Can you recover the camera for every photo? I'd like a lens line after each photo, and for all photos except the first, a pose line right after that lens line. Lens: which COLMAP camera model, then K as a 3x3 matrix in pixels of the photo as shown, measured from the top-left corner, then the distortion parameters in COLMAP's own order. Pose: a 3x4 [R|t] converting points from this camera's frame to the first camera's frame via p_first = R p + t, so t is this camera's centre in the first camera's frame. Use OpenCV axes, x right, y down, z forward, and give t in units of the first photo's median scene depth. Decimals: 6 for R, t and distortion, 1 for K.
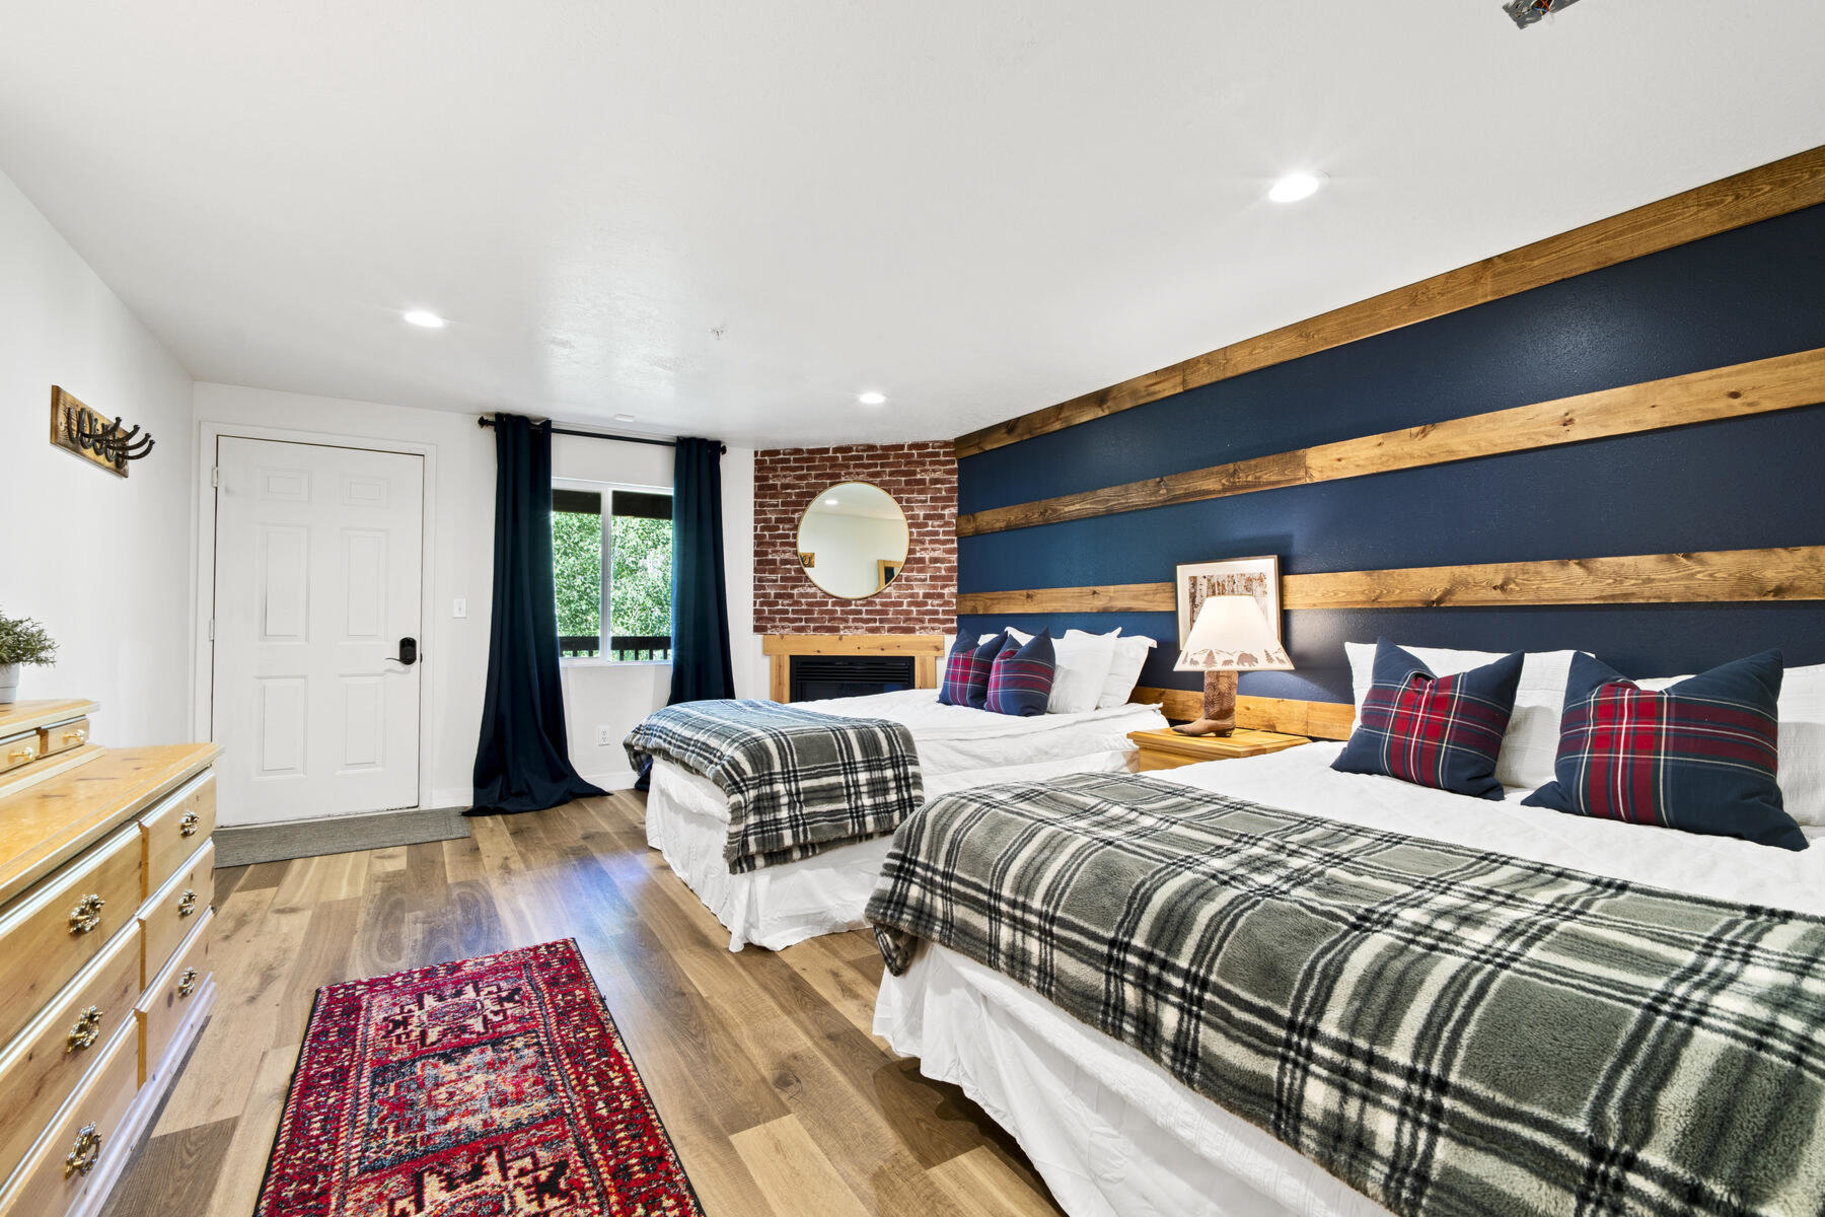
lens RADIAL K [[795.5, 0, 918.0], [0, 795.5, 618.6], [0, 0, 1]] dist [-0.006944, -0.000400]
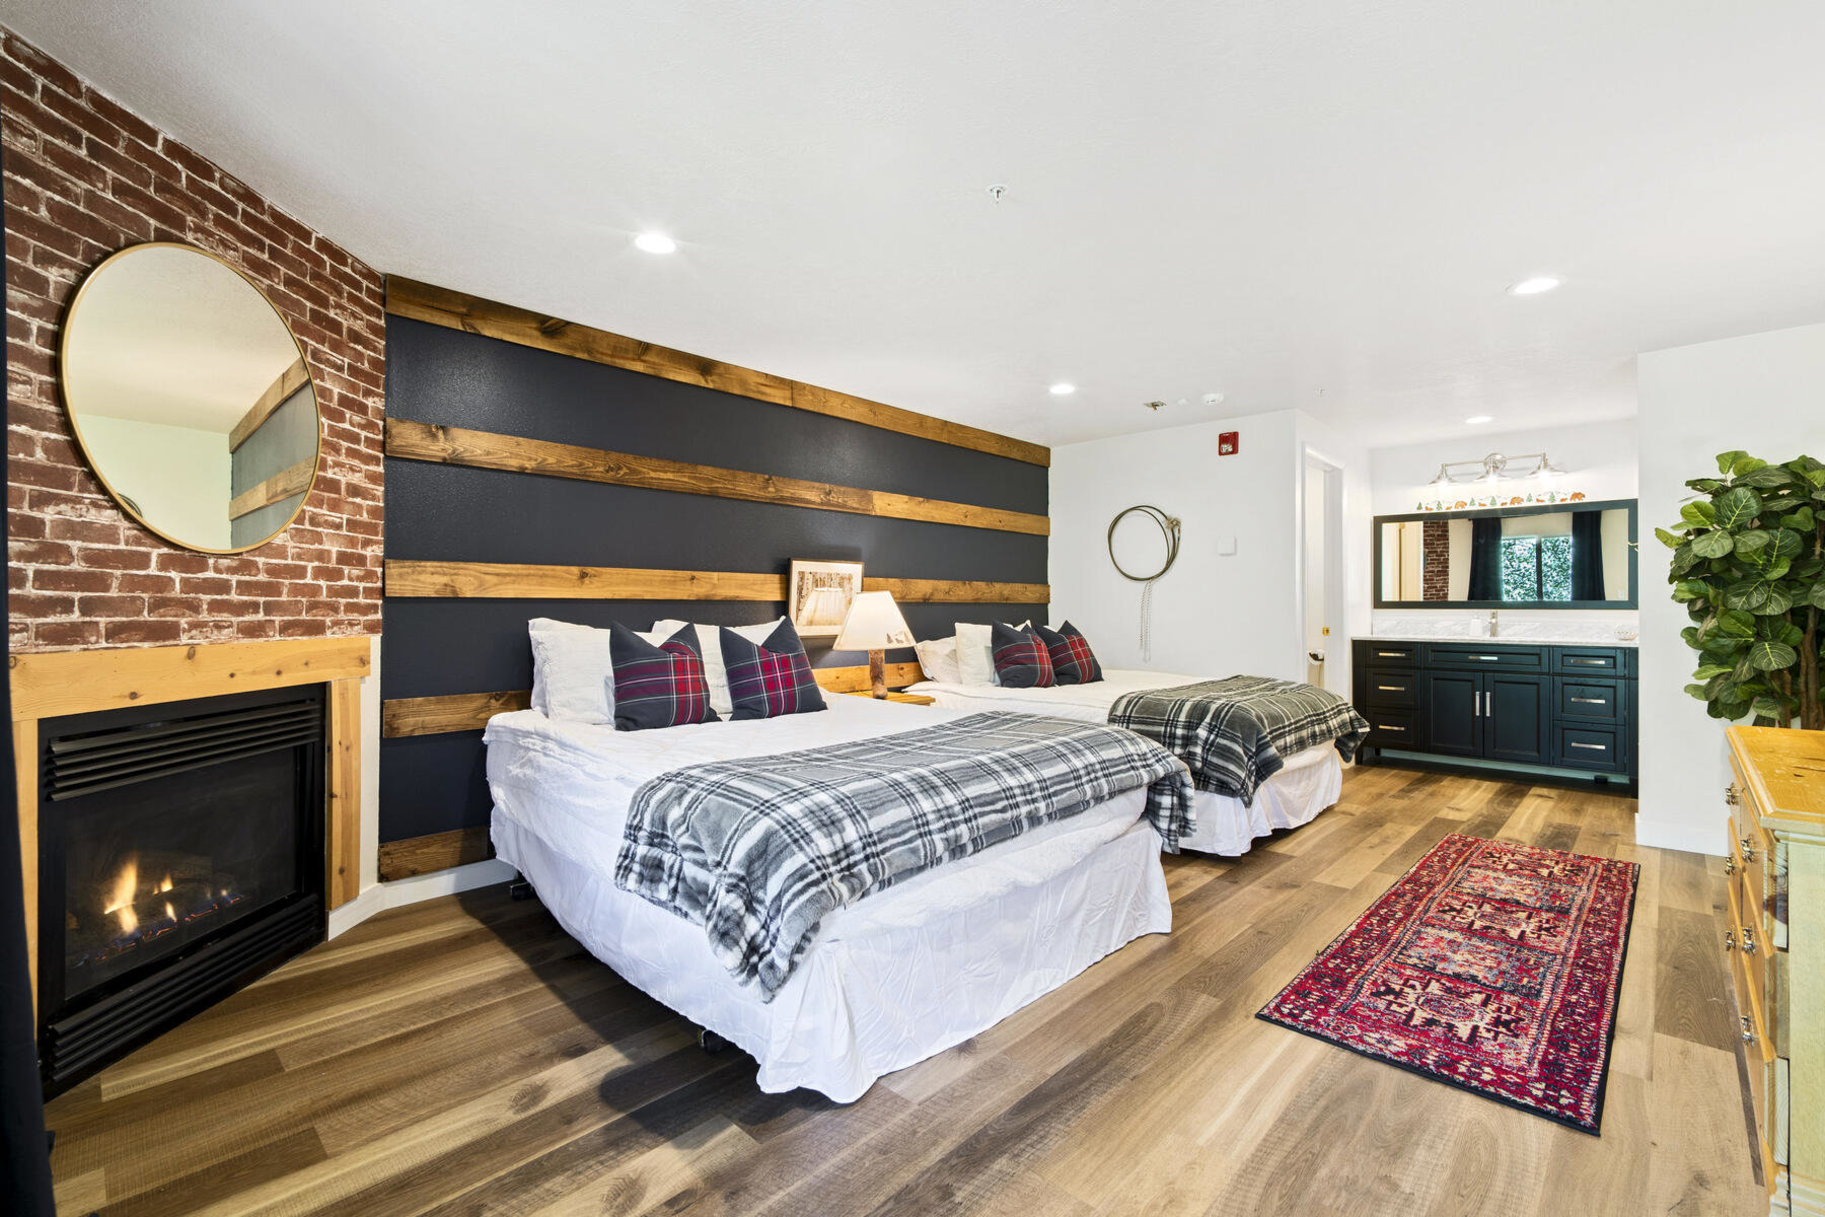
lens RADIAL K [[795.5, 0, 918.0], [0, 795.5, 618.6], [0, 0, 1]] dist [-0.006944, -0.000400]
pose [[-0.246395, -0.011324, 0.969103, -0.824641], [-0.006417, 0.999929, 0.010053, 0.002587], [-0.969148, -0.003741, -0.246450, 1.129908]]
